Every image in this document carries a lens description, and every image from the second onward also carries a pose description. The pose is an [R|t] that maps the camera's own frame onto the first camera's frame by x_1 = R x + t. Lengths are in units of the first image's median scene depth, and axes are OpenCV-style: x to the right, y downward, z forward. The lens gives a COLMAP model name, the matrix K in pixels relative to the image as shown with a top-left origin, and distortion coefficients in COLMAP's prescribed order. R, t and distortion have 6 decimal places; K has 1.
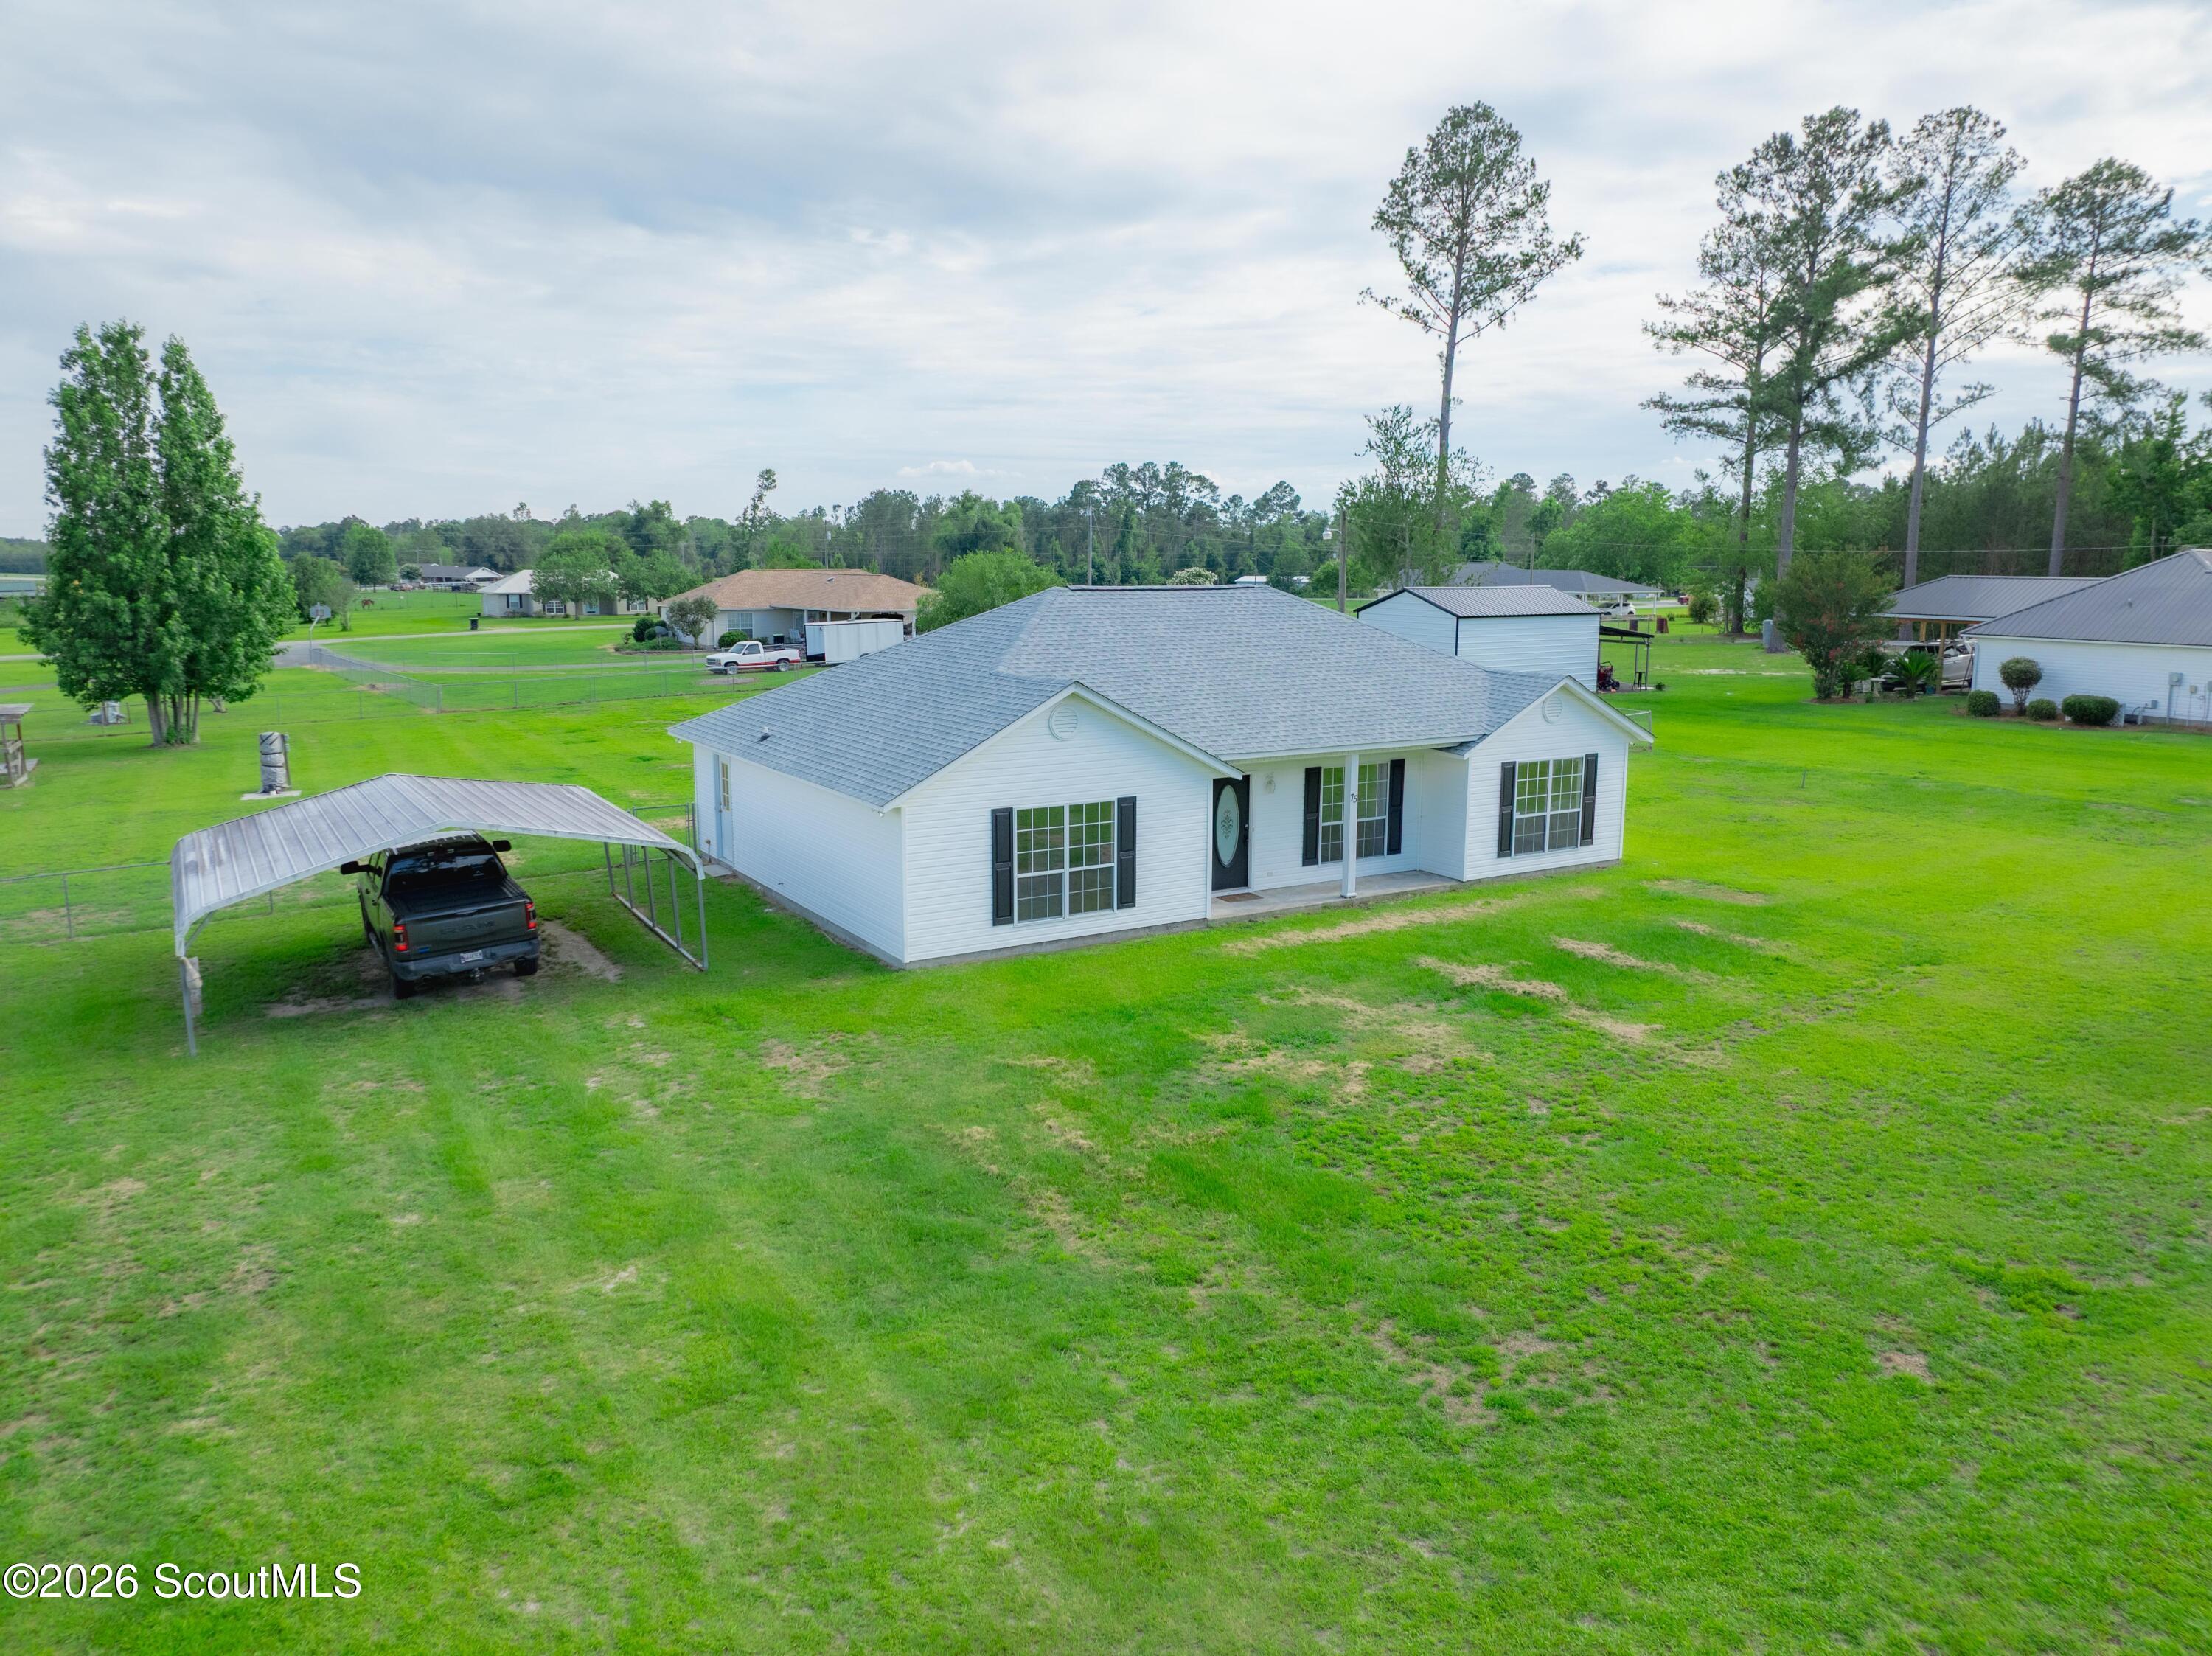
lens RADIAL K [[1557.9, 0, 1099.3], [0, 1557.9, 817.2], [0, 0, 1]] dist [-0.041242, 0.010420]
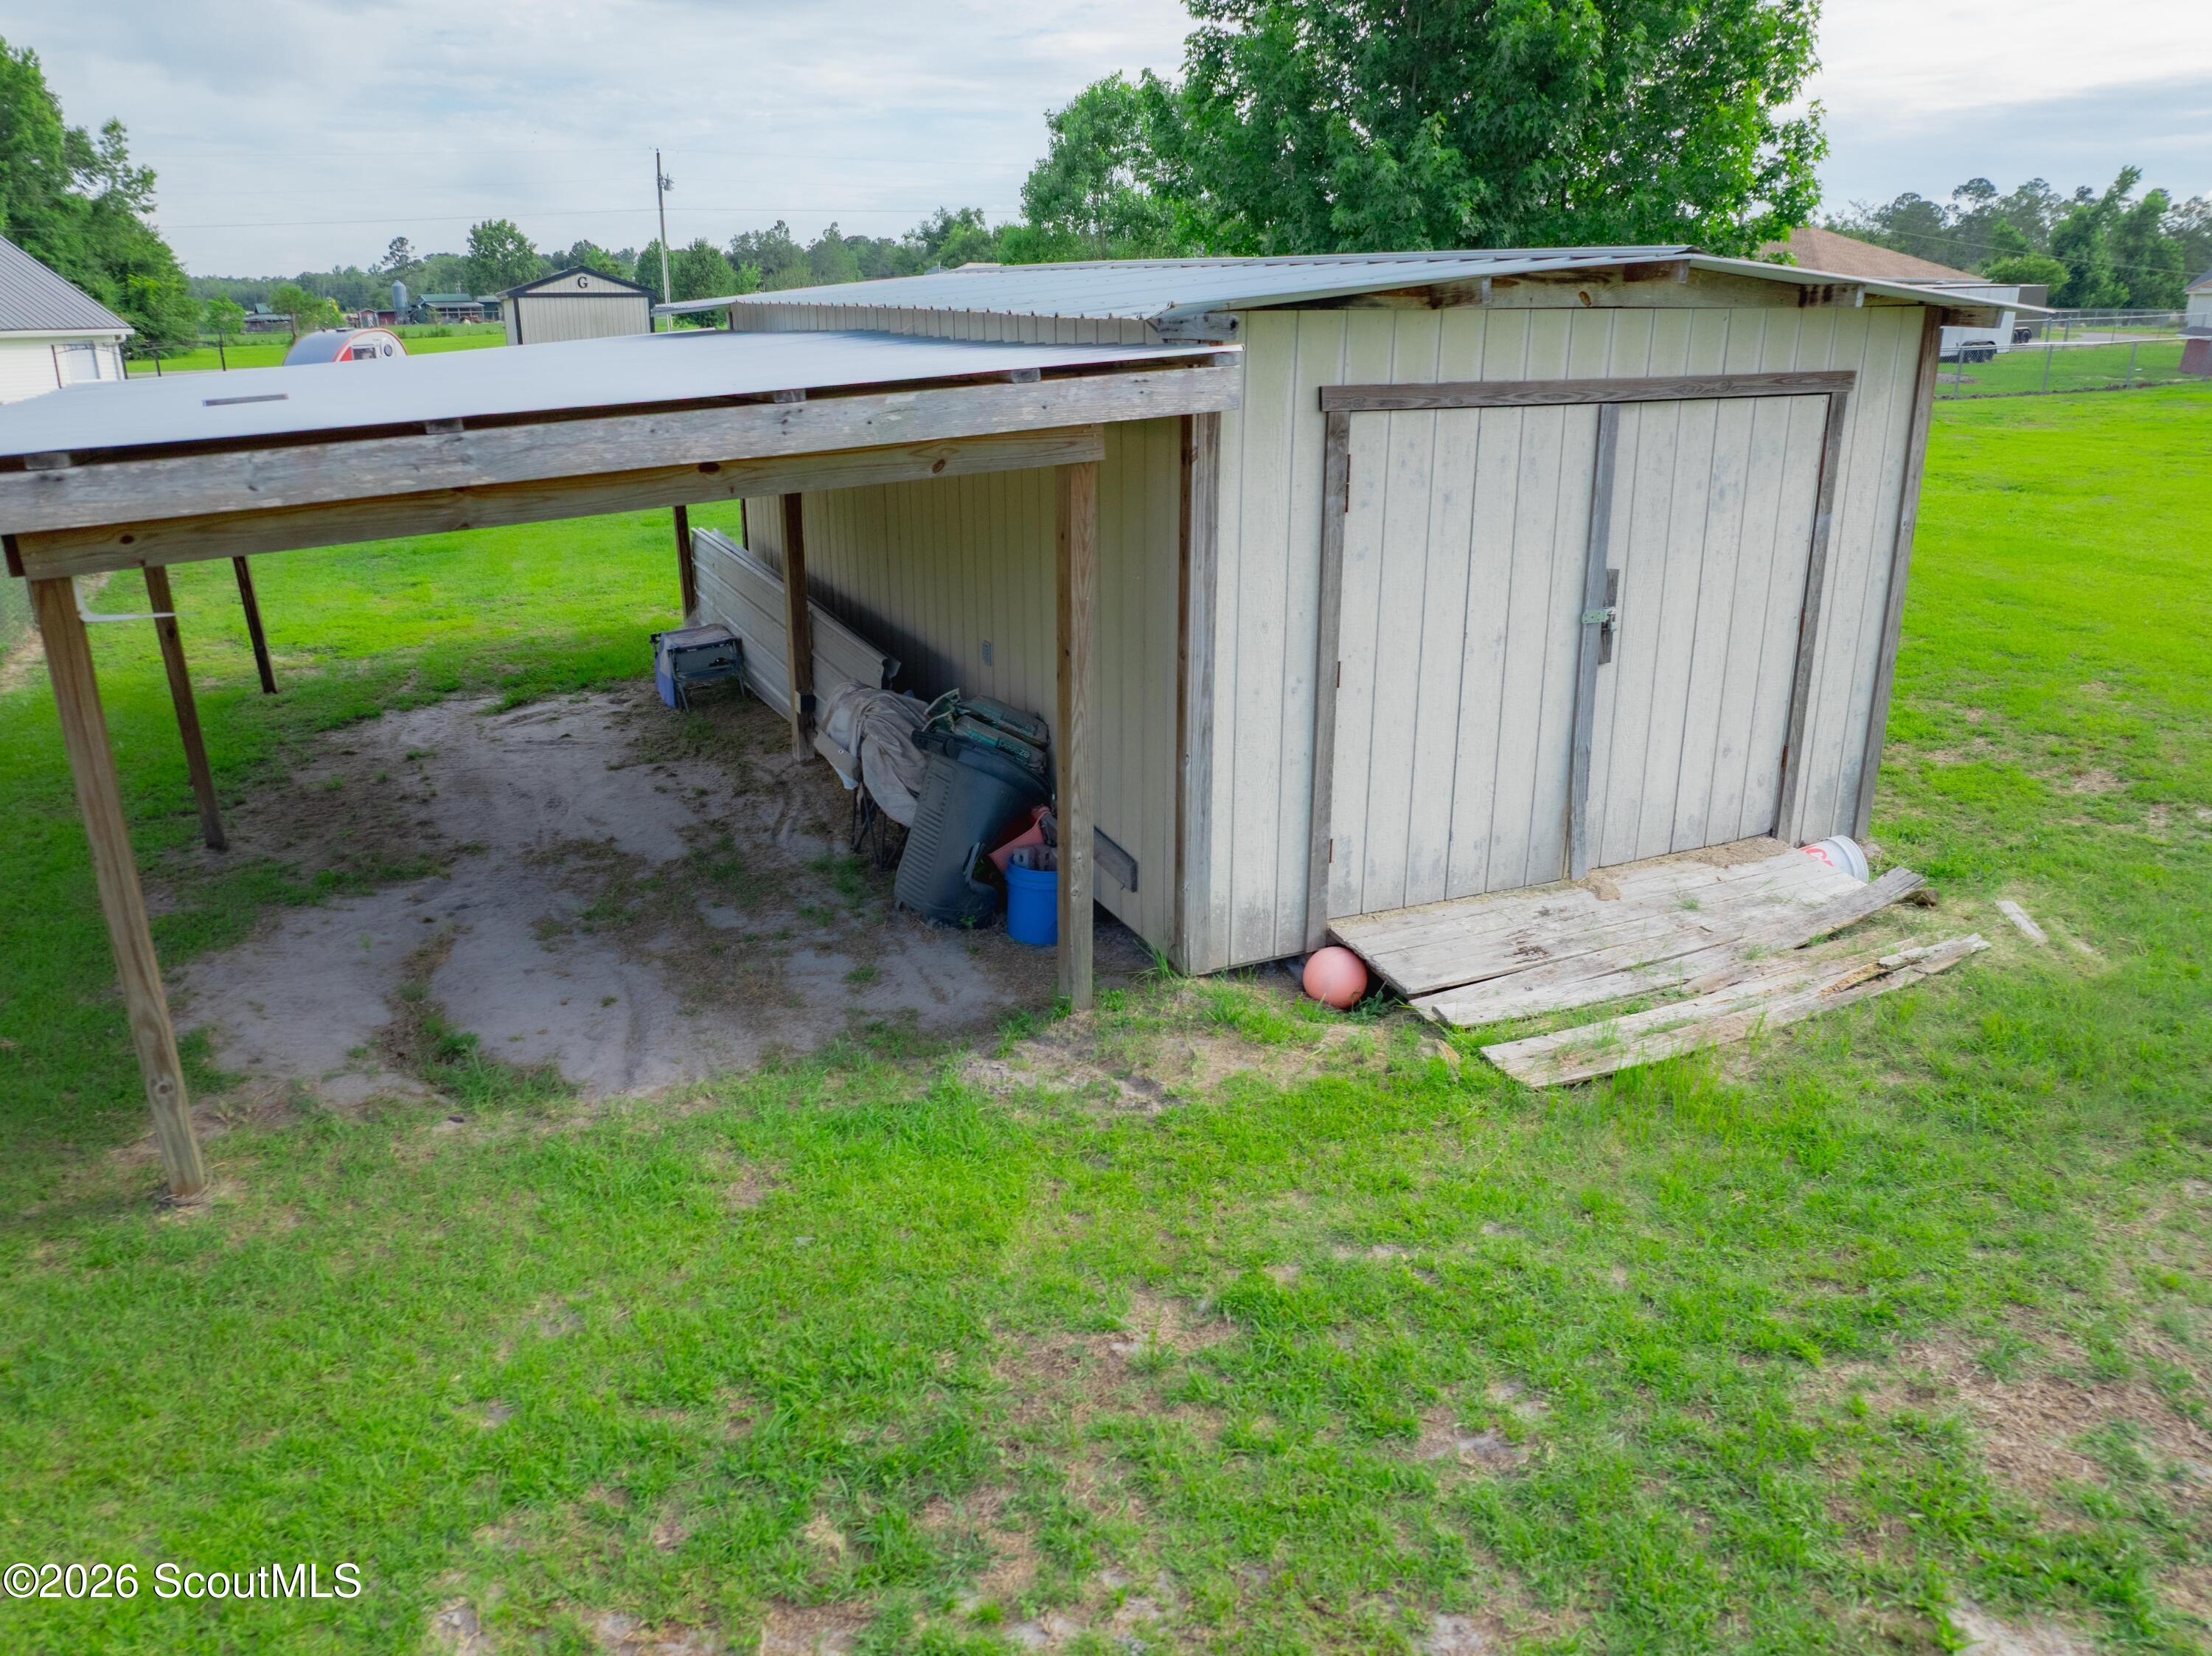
lens RADIAL K [[1557.9, 0, 1103.4], [0, 1557.9, 835.5], [0, 0, 1]] dist [-0.041242, 0.010420]
pose [[0.994376, 0.034059, -0.100278, -1.241433], [-0.016949, 0.985851, 0.166765, -0.038444], [0.104538, -0.164128, 0.980884, 1.120446]]
